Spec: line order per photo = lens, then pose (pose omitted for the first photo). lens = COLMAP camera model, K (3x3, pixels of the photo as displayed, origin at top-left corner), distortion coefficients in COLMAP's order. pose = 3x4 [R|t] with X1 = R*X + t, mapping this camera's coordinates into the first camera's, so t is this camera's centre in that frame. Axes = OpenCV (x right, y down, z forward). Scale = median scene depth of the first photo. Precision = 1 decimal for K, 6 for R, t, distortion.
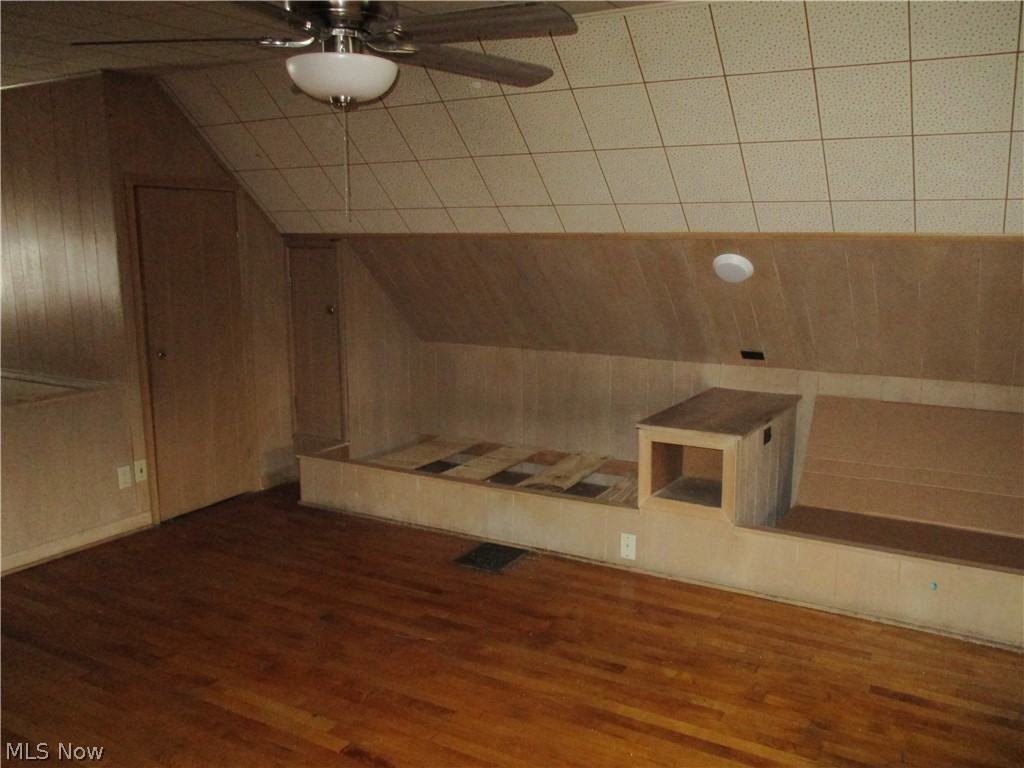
lens RADIAL K [[874.3, 0, 512.0], [0, 874.3, 384.0], [0, 0, 1]] dist [0.034270, -0.006474]
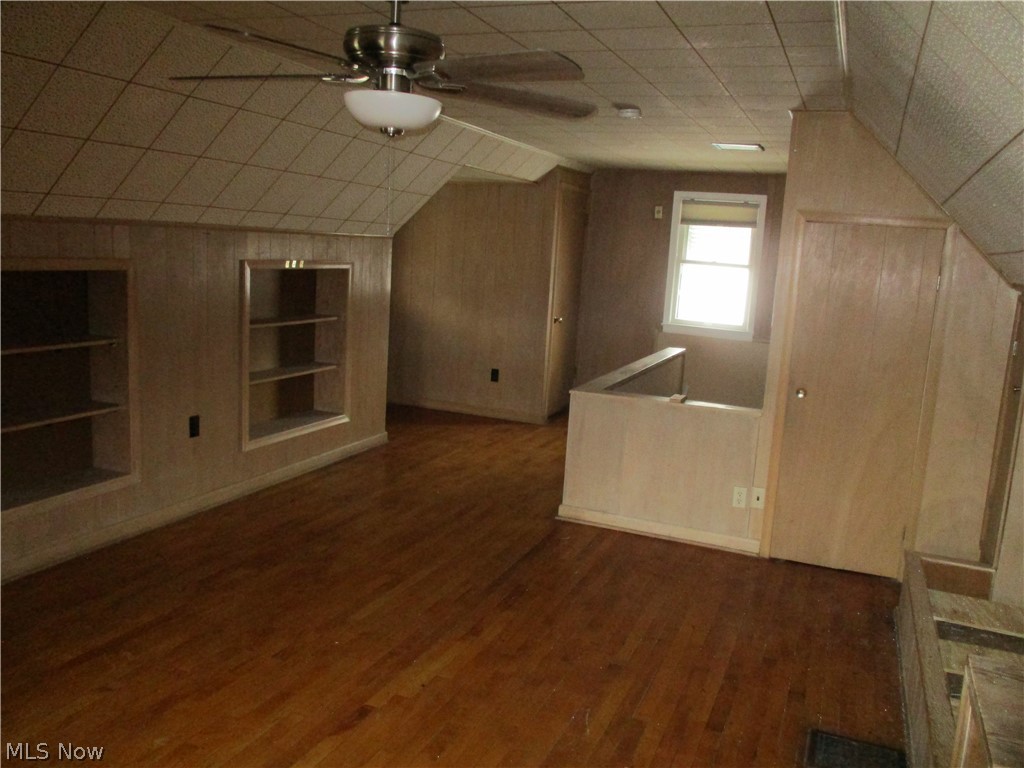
lens RADIAL K [[874.3, 0, 512.0], [0, 874.3, 384.0], [0, 0, 1]] dist [0.034270, -0.006474]
pose [[0.154137, 0.178550, -0.971783, 0.622720], [-0.232282, 0.962520, 0.140005, -0.130936], [0.960358, 0.204147, 0.189833, 0.642159]]
